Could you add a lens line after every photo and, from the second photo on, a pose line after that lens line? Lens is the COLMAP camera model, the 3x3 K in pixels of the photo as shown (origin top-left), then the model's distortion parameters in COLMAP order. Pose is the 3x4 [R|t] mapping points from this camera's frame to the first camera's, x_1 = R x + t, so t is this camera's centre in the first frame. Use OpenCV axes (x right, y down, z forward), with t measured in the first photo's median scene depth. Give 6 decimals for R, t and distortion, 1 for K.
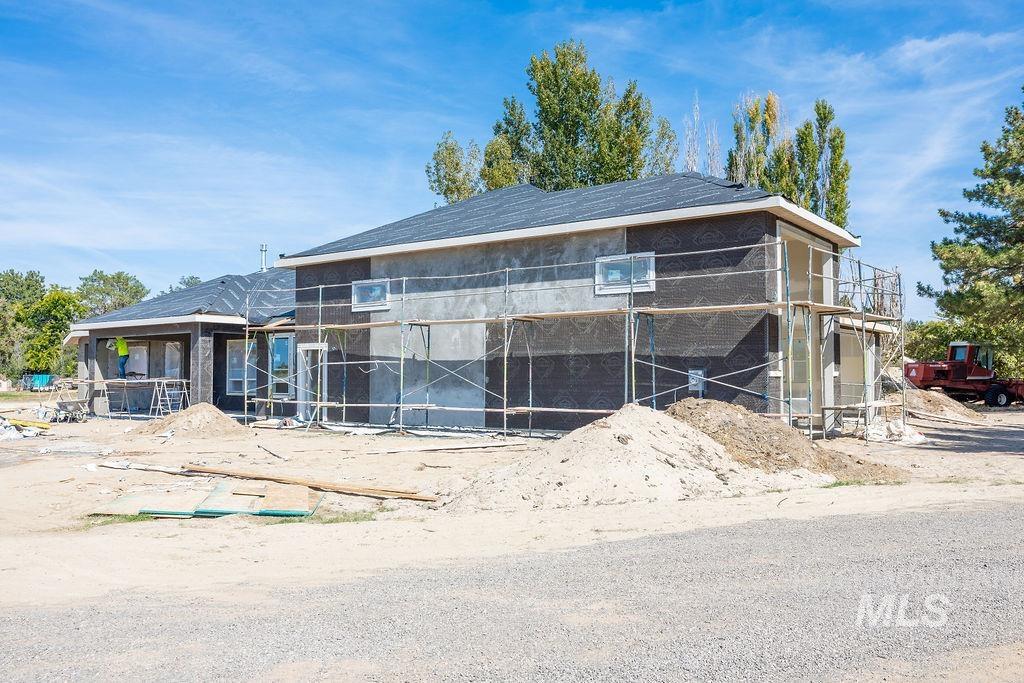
lens RADIAL K [[865.4, 0, 512.0], [0, 865.4, 341.5], [0, 0, 1]] dist [-0.016541, 0.037945]
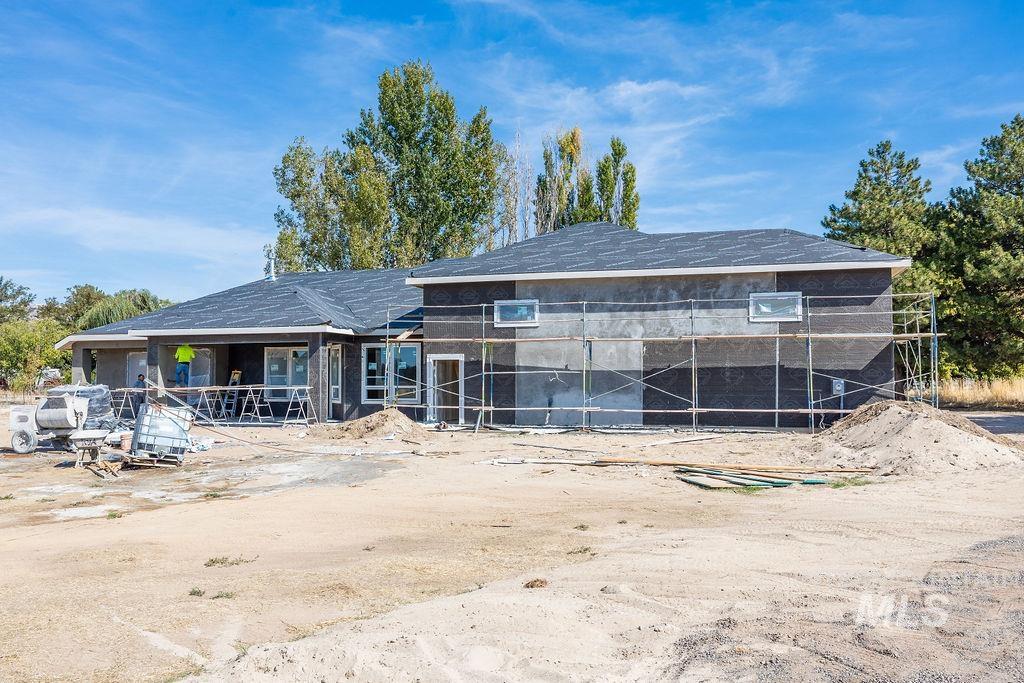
lens RADIAL K [[865.4, 0, 512.0], [0, 865.4, 341.5], [0, 0, 1]] dist [-0.016541, 0.037945]
pose [[0.935863, 0.014145, 0.352081, -0.390852], [-0.013778, 0.999899, -0.003550, -0.008197], [-0.352095, -0.001529, 0.935963, -0.054547]]
